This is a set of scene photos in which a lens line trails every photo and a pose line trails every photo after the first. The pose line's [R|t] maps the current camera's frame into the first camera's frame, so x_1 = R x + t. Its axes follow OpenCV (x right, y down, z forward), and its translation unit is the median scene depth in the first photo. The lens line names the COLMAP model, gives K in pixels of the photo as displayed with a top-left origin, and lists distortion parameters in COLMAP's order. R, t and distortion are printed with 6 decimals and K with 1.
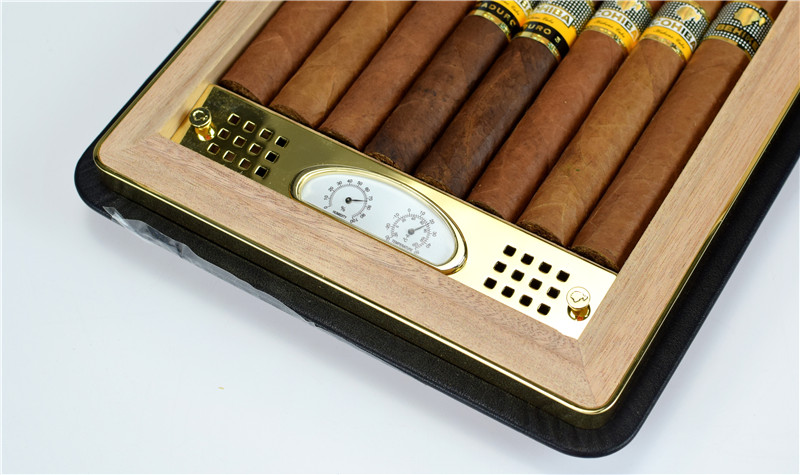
lens RADIAL K [[1592.5, 0, 394.2], [0, 1592.5, 237.6], [0, 0, 1]] dist [0.000662, 0.000000]
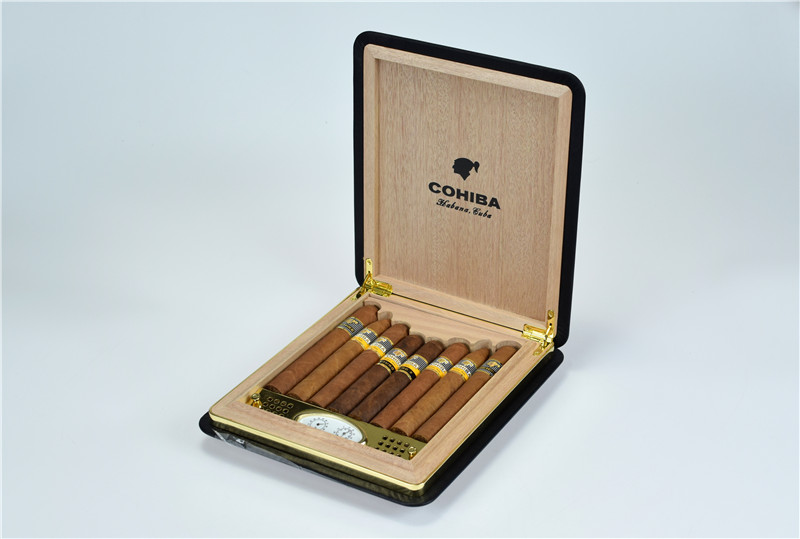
lens RADIAL K [[1492.4, 0, 400.2], [0, 1492.4, 271.2], [0, 0, 1]] dist [0.013265, 0.000000]
pose [[0.999973, 0.007185, 0.001783, 0.086129], [-0.005584, 0.890180, -0.455575, 0.771805], [-0.004860, 0.455553, 0.890195, -1.052875]]
